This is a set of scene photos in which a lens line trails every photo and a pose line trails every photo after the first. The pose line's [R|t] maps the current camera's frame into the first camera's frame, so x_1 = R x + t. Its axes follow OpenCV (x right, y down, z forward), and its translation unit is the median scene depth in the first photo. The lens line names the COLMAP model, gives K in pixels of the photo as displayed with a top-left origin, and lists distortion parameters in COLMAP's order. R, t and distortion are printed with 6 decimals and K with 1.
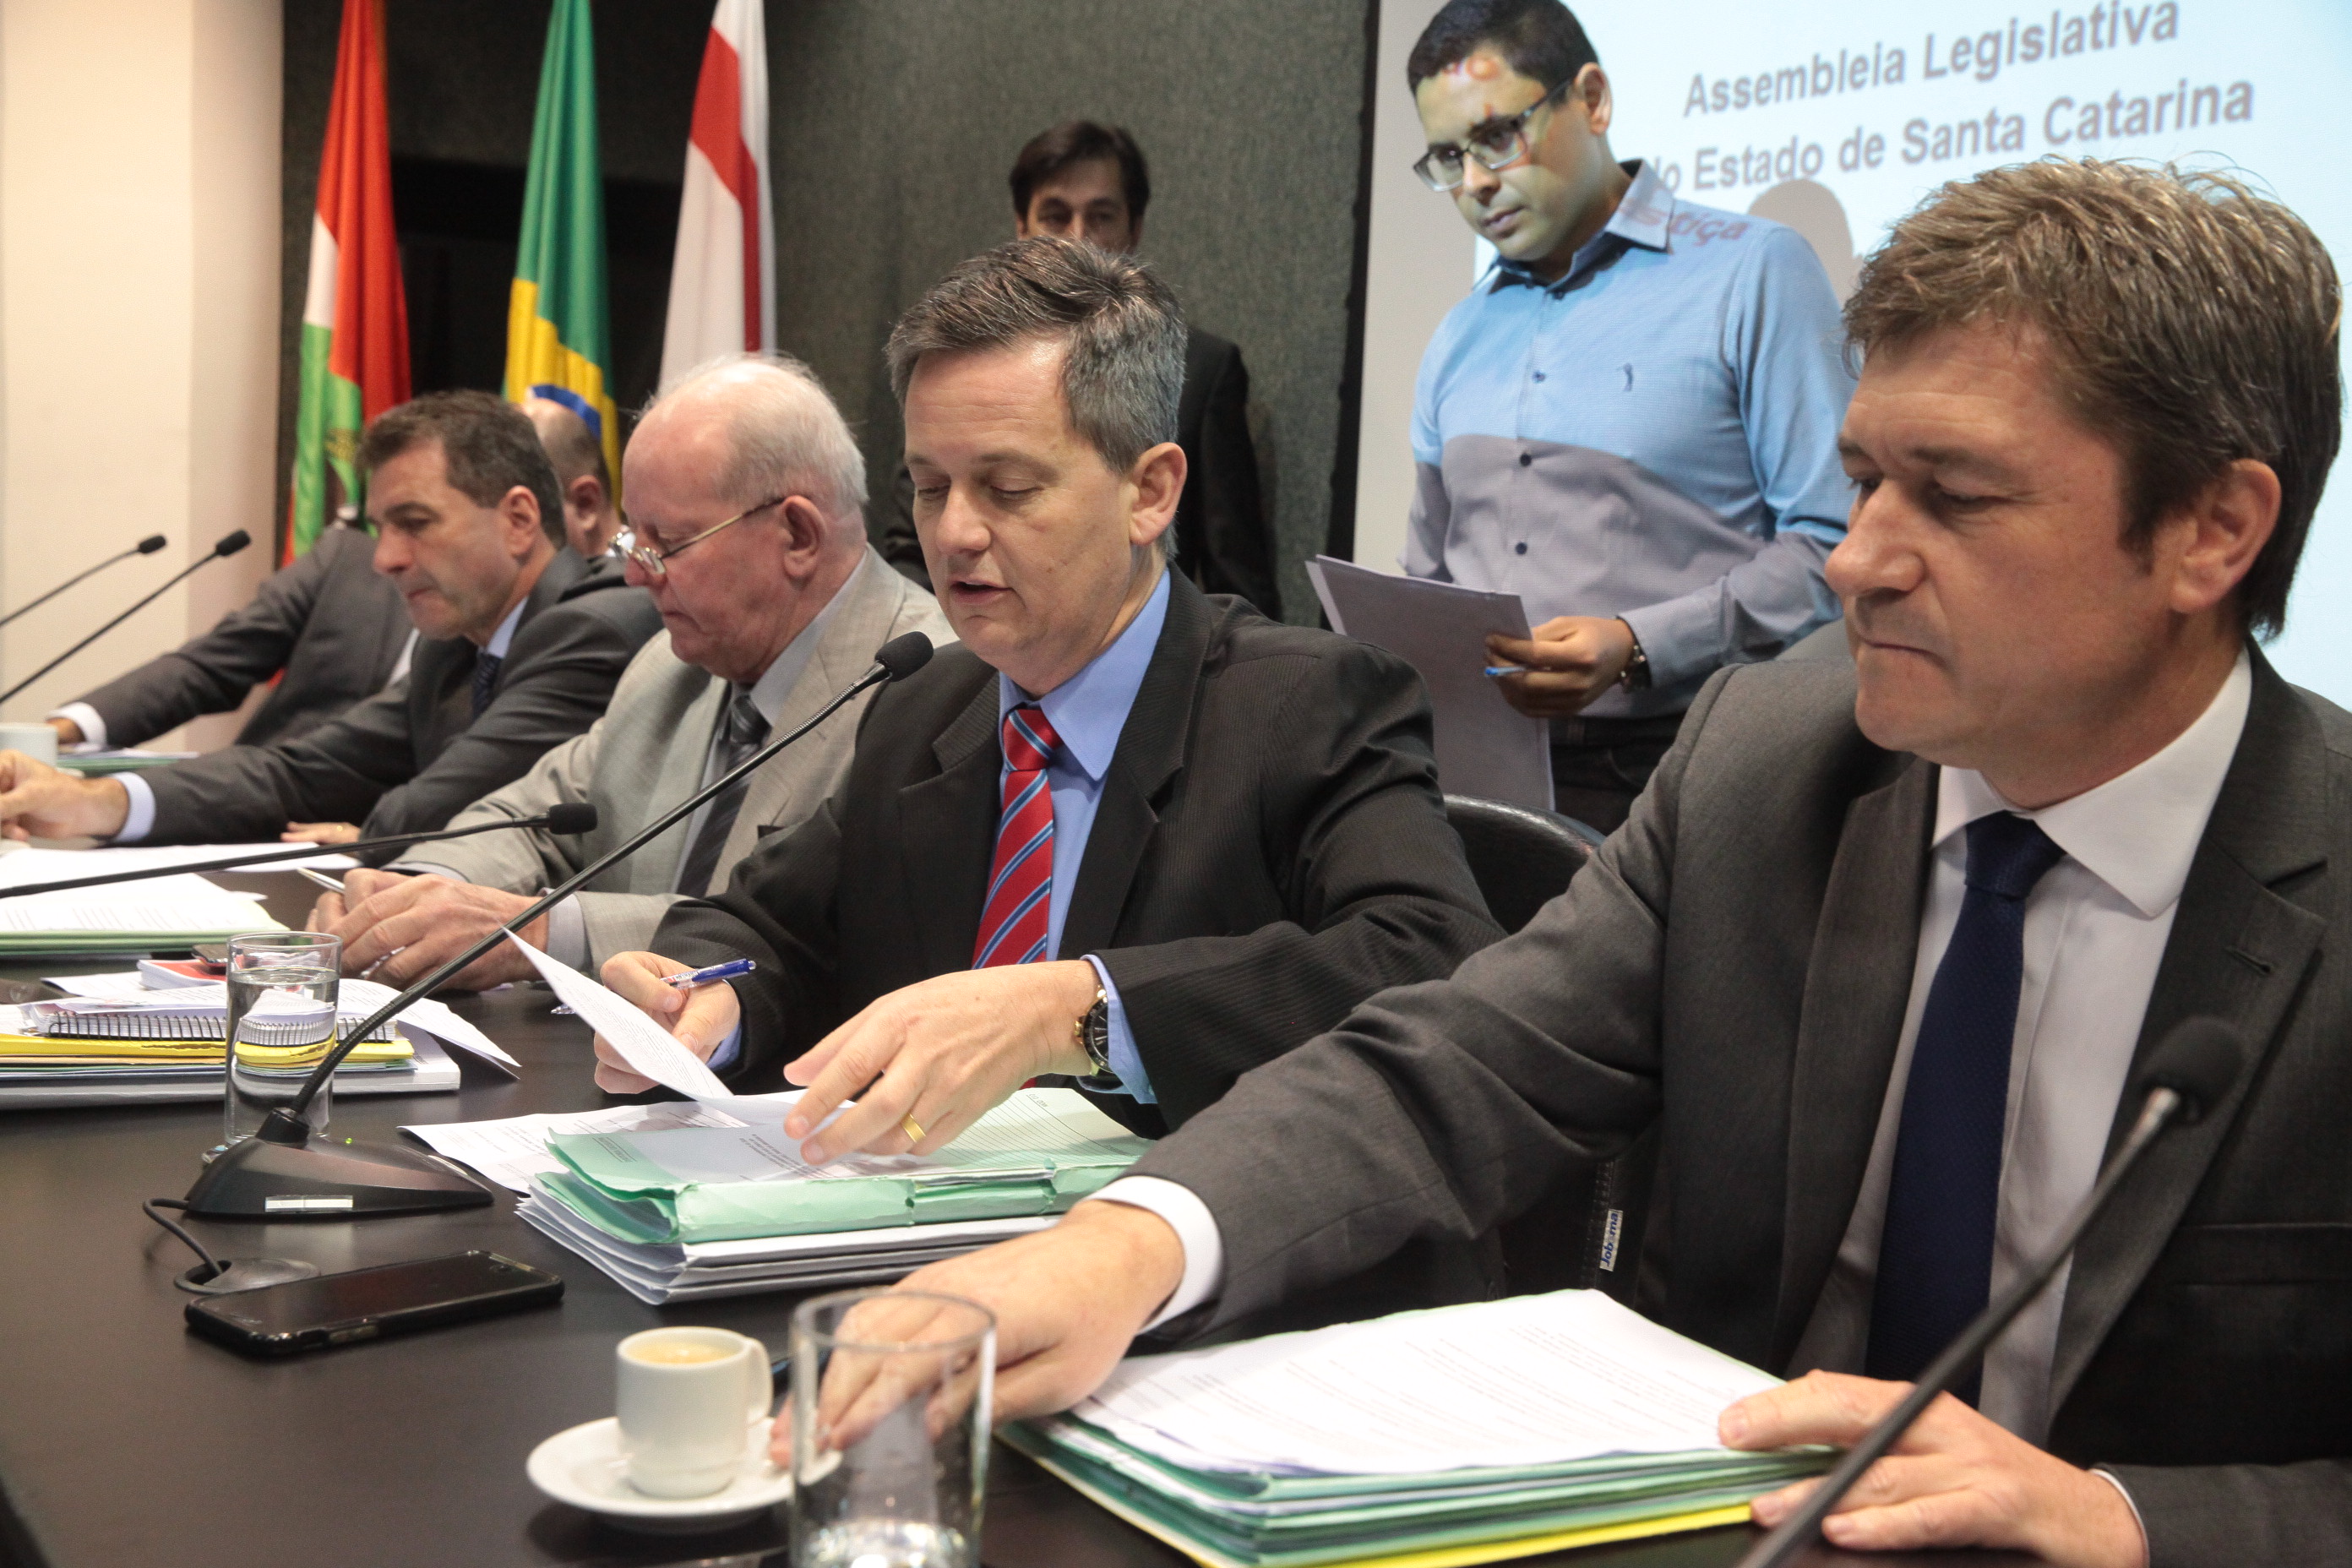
lens RADIAL K [[2880.9, 0, 1176.0], [0, 2880.9, 784.0], [0, 0, 1]] dist [0.000012, 0.262863]
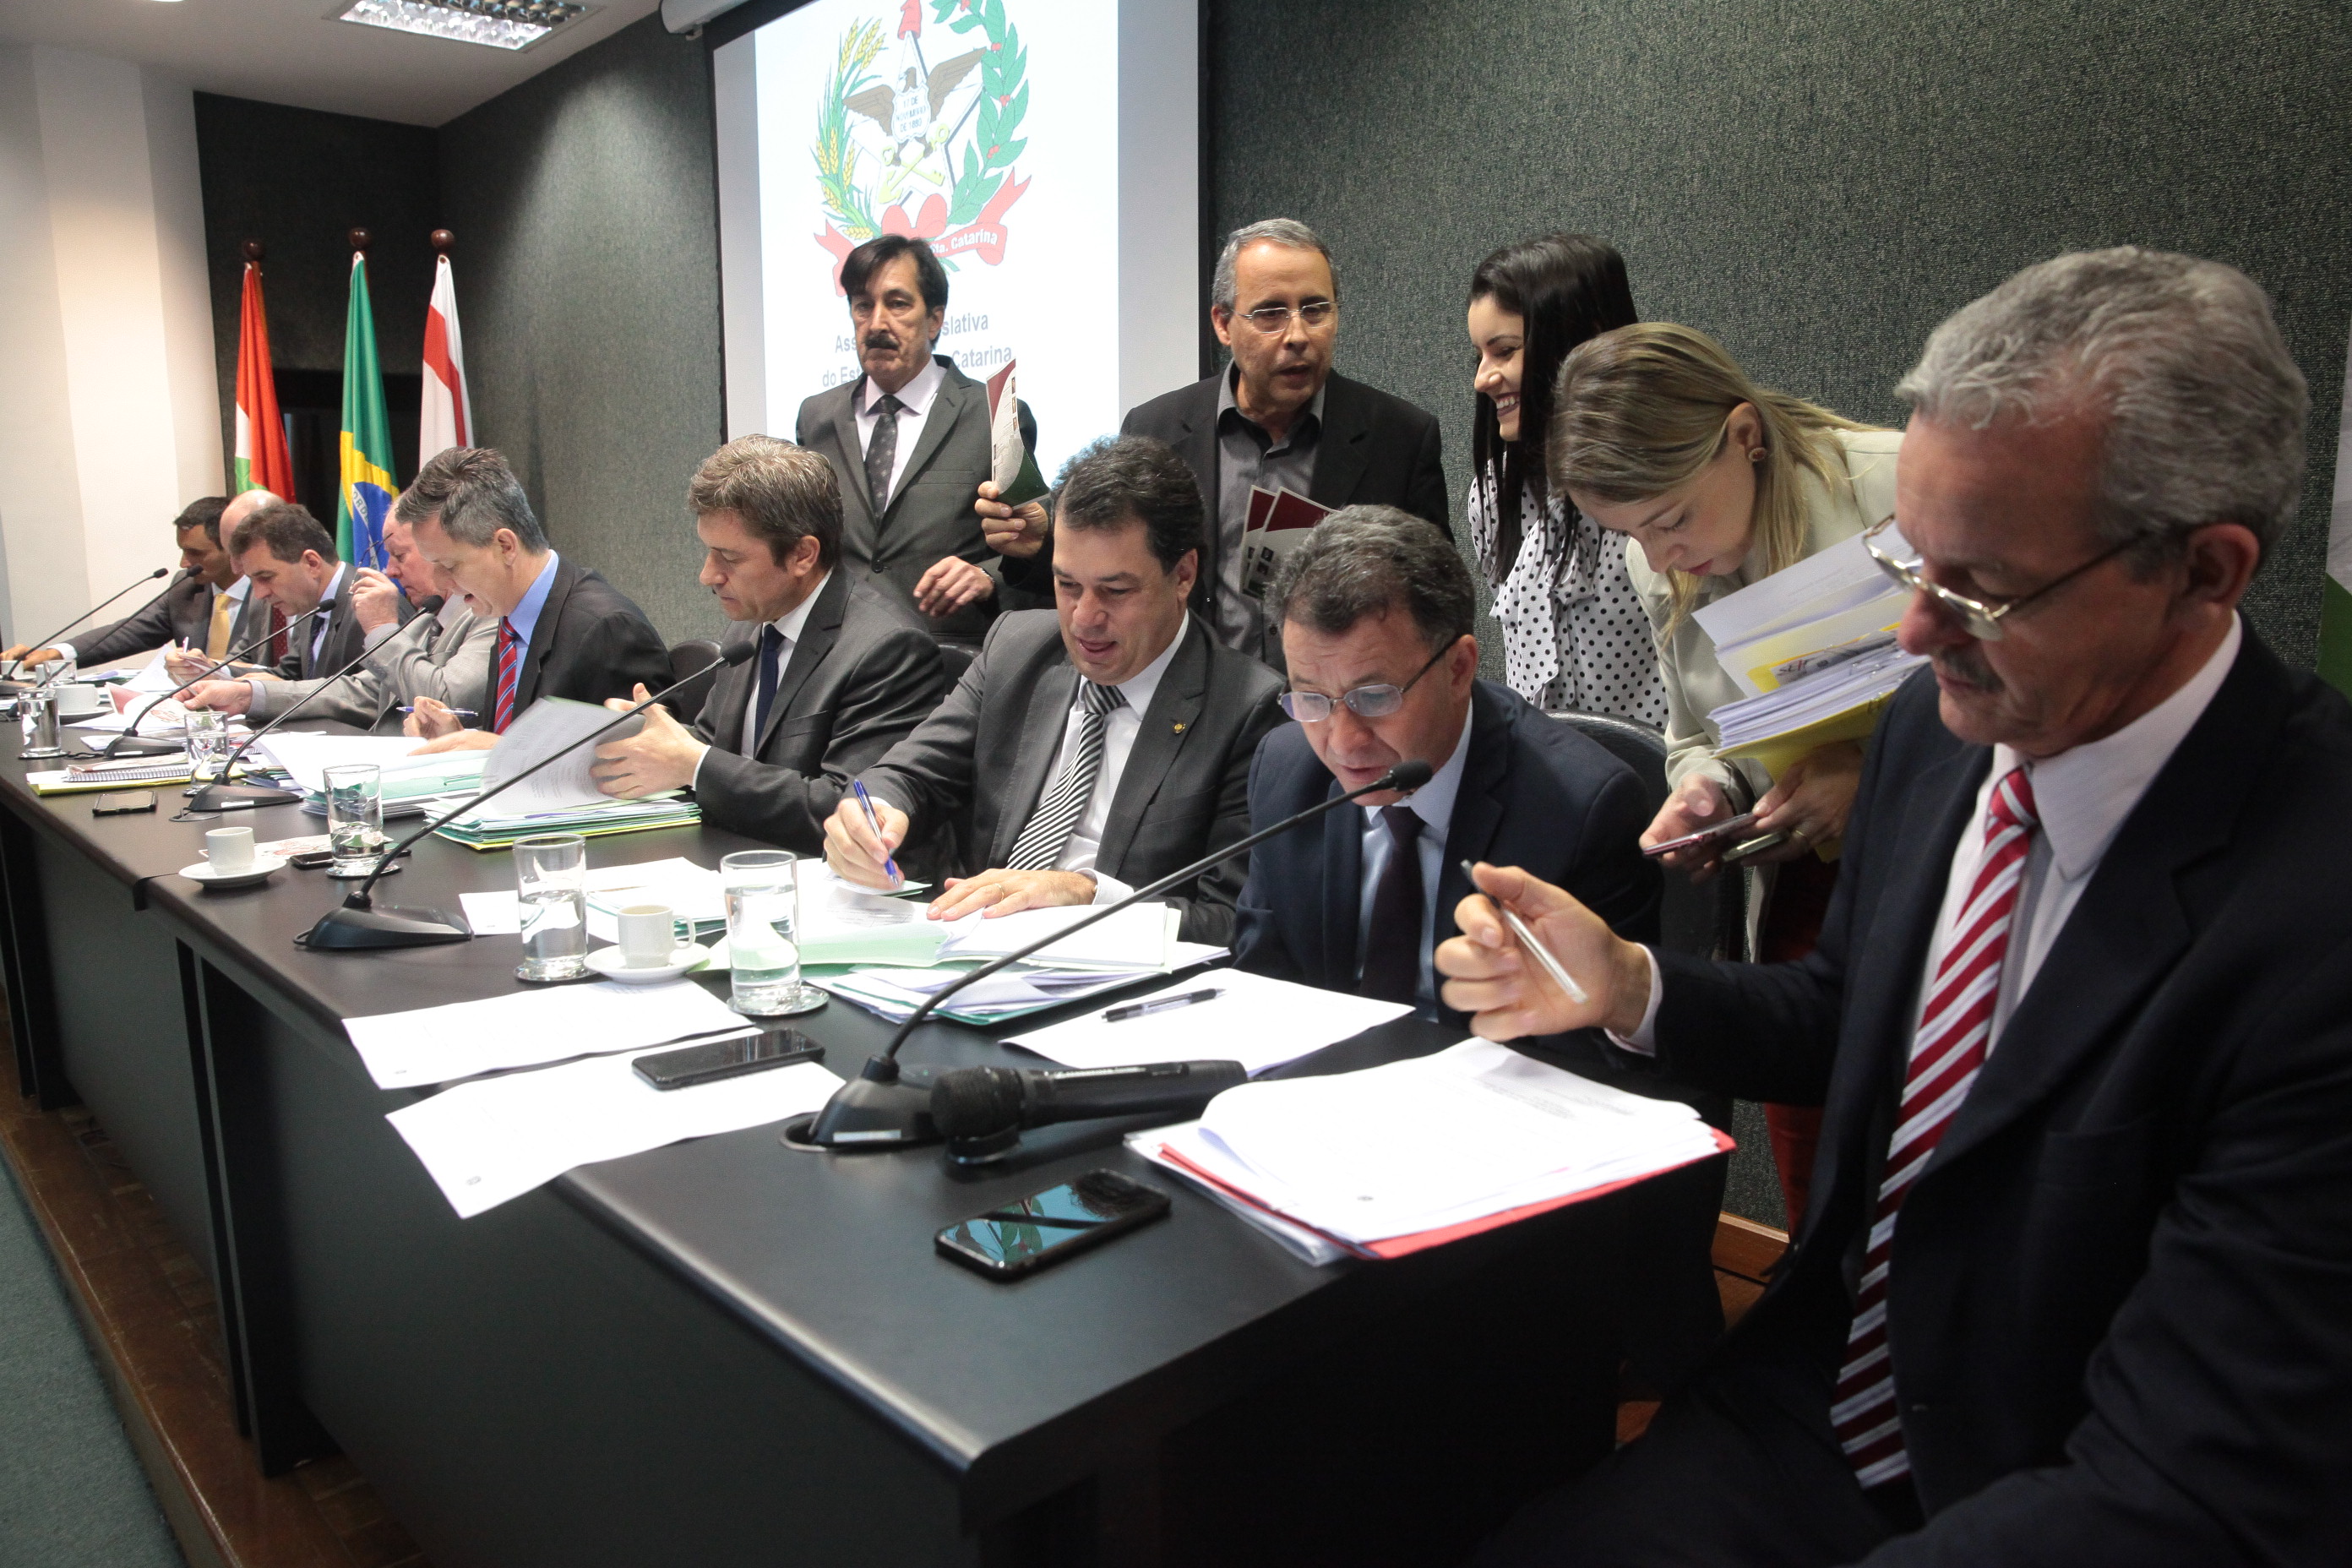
lens RADIAL K [[1618.5, 0, 1176.0], [0, 1618.5, 784.0], [0, 0, 1]] dist [-0.107535, 0.091179]
pose [[0.975225, -0.080151, 0.206182, 0.161381], [0.063889, 0.994385, 0.084365, 0.028497], [-0.211787, -0.069102, 0.974870, -0.385364]]
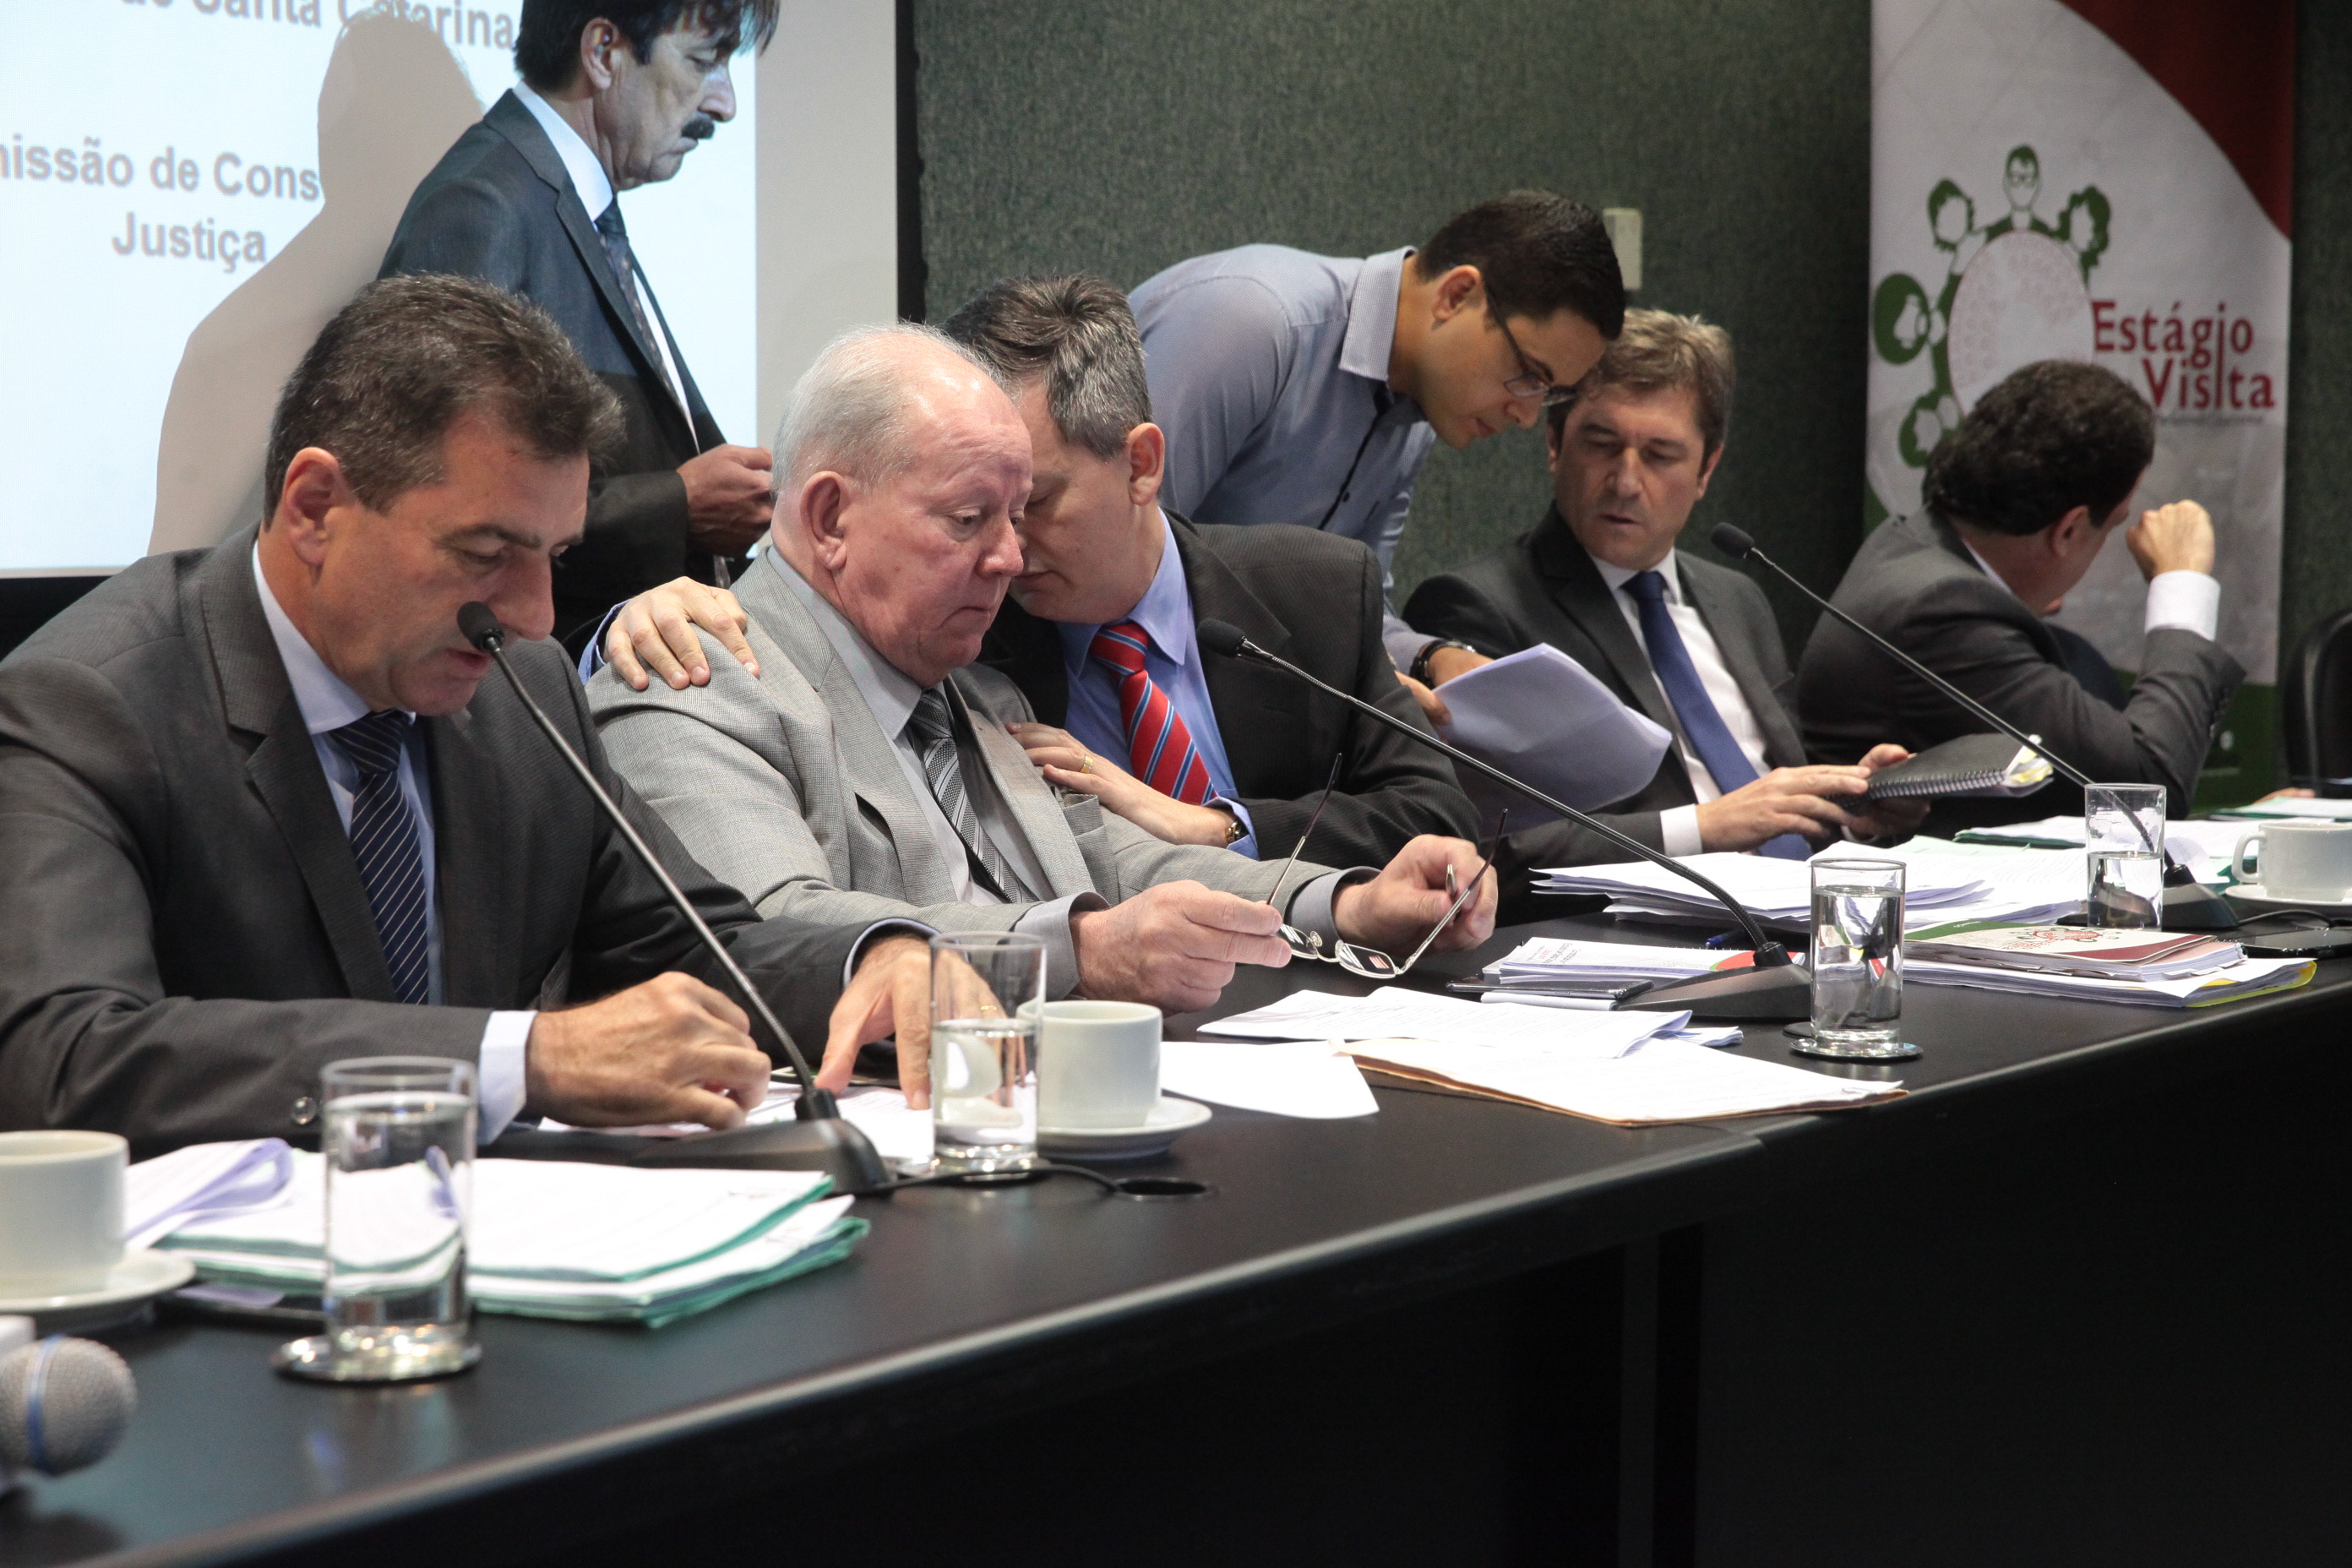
lens RADIAL K [[4496.9, 0, 1170.6], [0, 4496.9, 884.4], [0, 0, 1]] dist [0.170554, 0.314906]
pose [[-0.406982, -0.140694, 0.902536, -1.207129], [0.046829, 0.983554, 0.174440, -0.176485], [-0.912235, 0.113259, -0.393700, 1.295895]]
